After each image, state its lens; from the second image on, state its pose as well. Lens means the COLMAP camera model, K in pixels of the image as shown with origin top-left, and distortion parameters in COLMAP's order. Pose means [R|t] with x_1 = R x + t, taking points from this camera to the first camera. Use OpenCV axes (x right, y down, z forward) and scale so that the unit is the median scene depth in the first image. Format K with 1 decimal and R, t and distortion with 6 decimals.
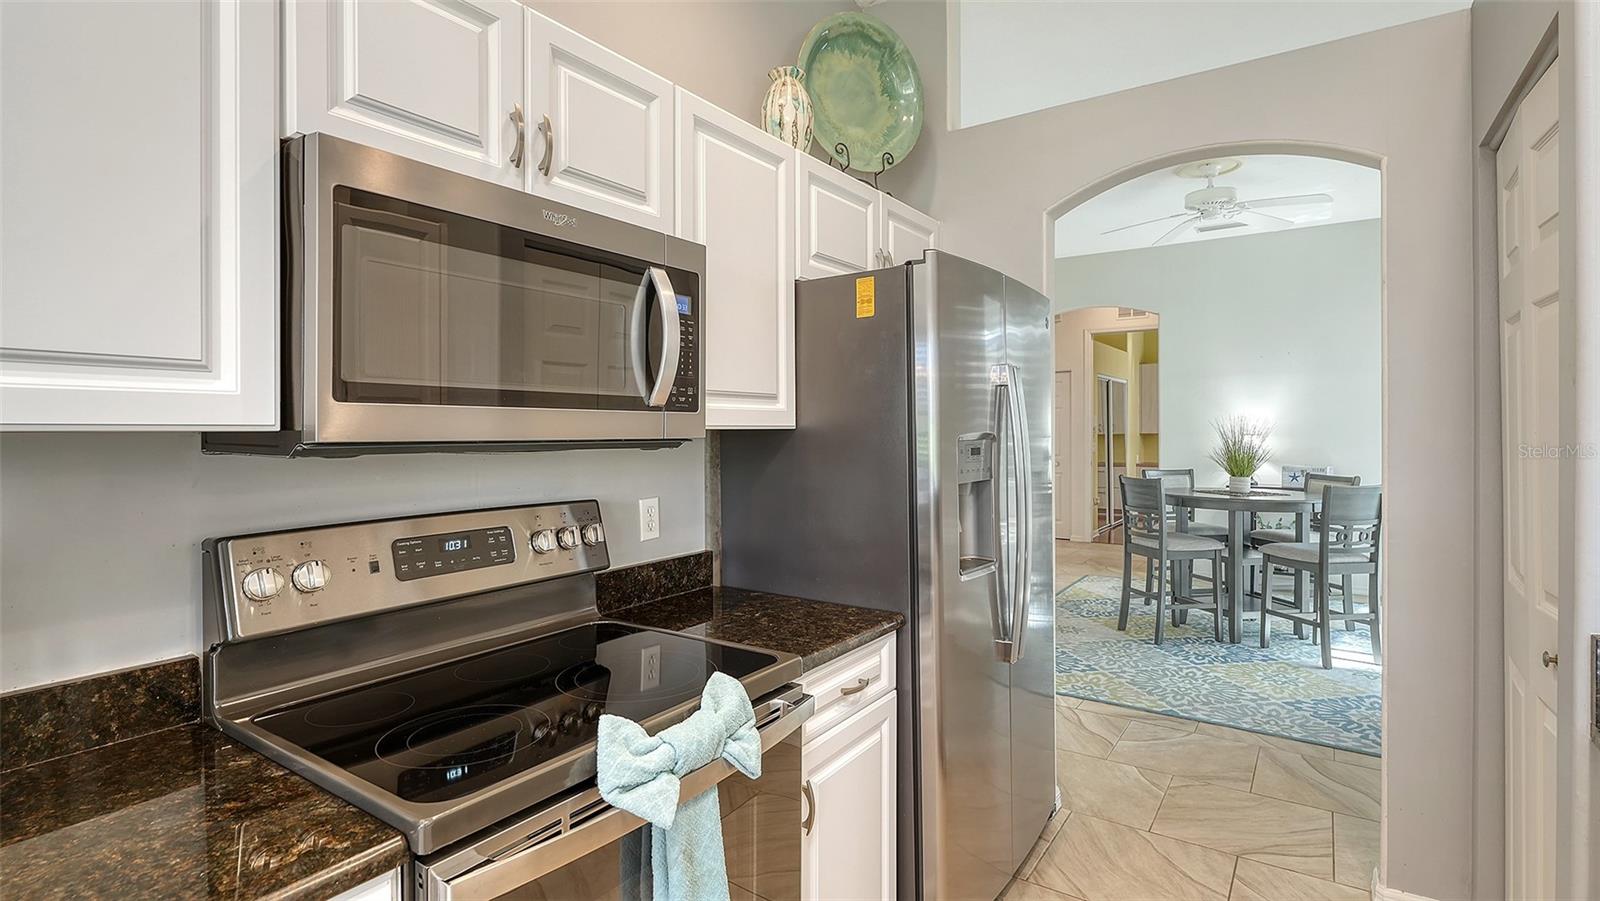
lens RADIAL K [[771.5, 0, 808.1], [0, 771.5, 438.4], [0, 0, 1]] dist [0.011470, -0.000143]
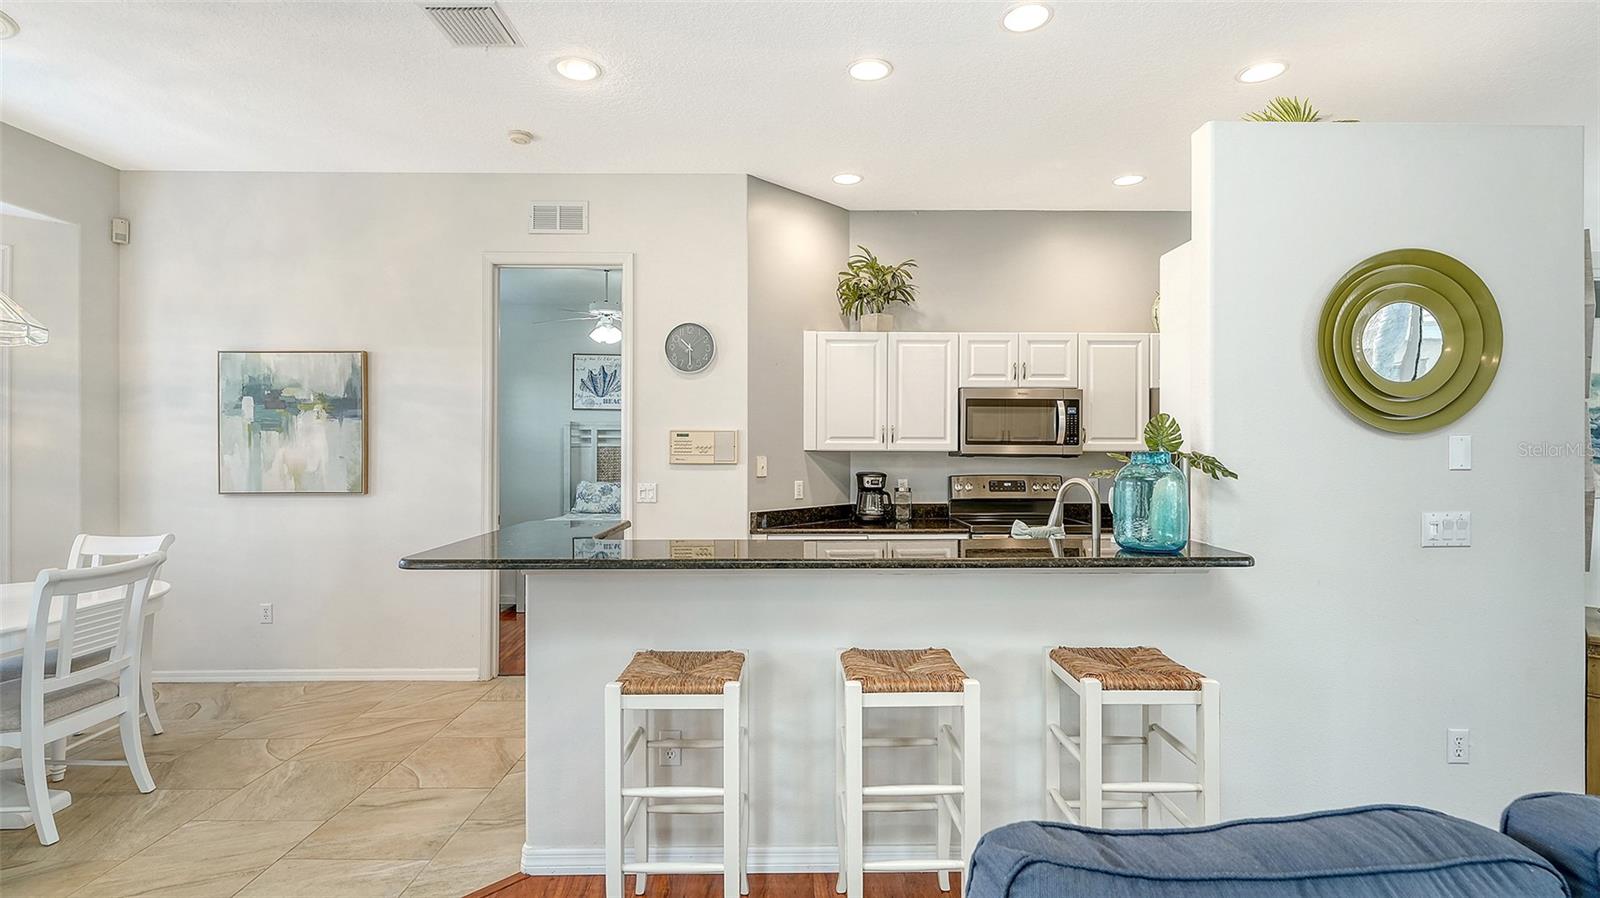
lens RADIAL K [[737.3, 0, 796.3], [0, 737.3, 456.5], [0, 0, 1]] dist [0.001811, 0.000121]
pose [[0.566530, 0.006546, -0.824015, 1.563432], [-0.012873, 0.999917, -0.000907, 0.025071], [0.823940, 0.011122, 0.566567, -1.490908]]
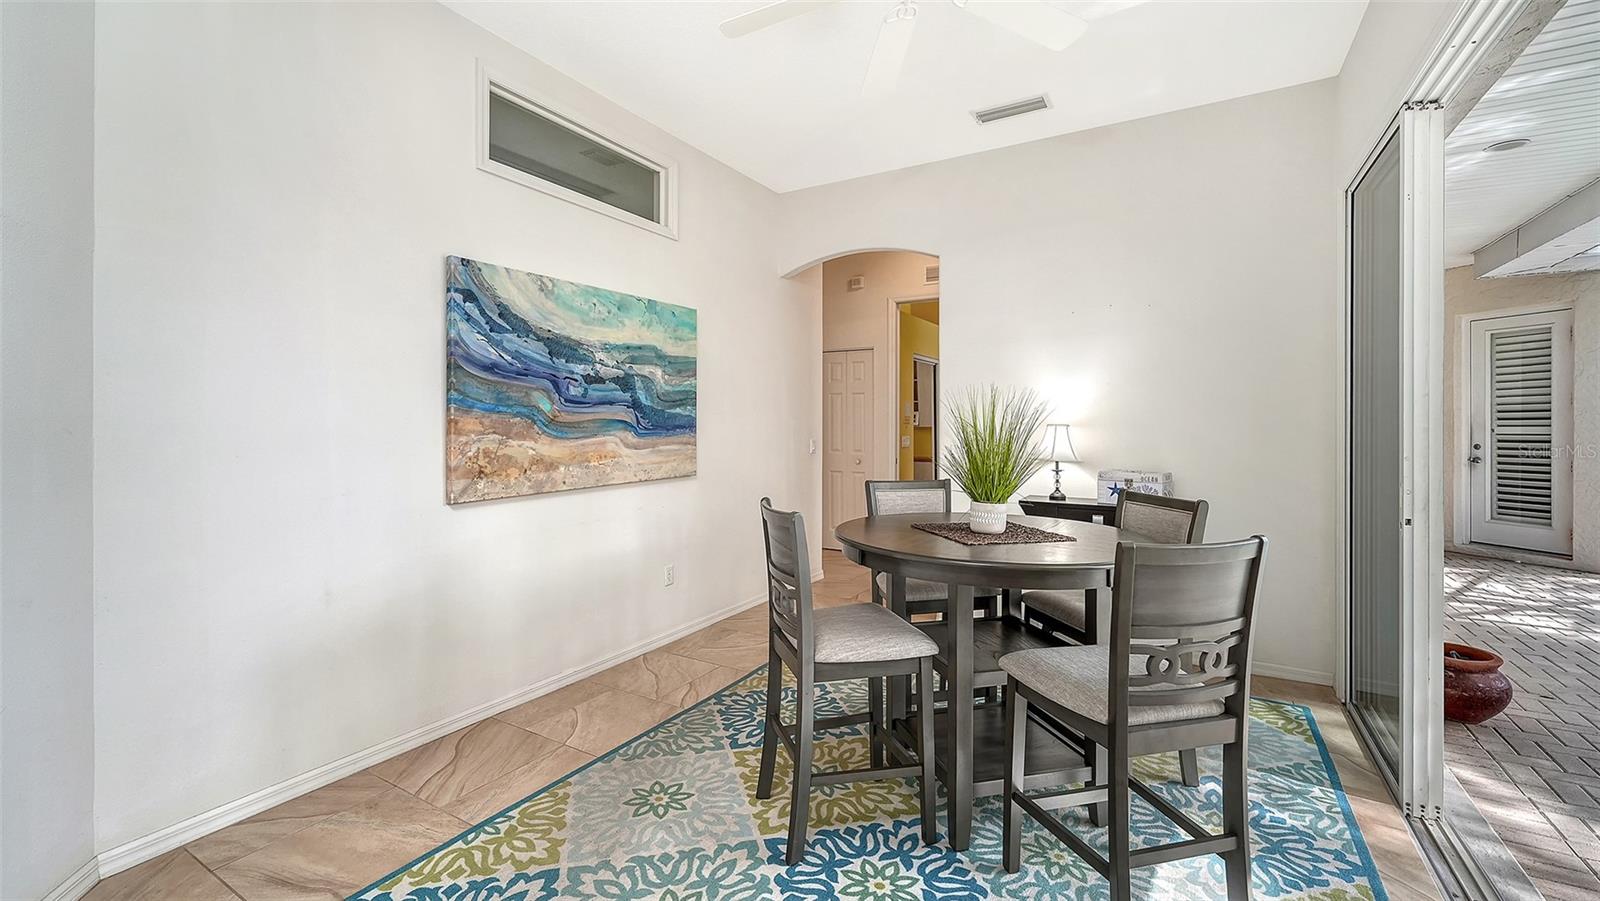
lens RADIAL K [[655.9, 0, 799.3], [0, 655.9, 431.2], [0, 0, 1]] dist [0.000973, 0.000183]
pose [[0.998608, 0.003495, 0.052632, 1.259672], [-0.003366, 0.999991, -0.002524, 0.011108], [-0.052640, 0.002344, 0.998611, 1.743063]]
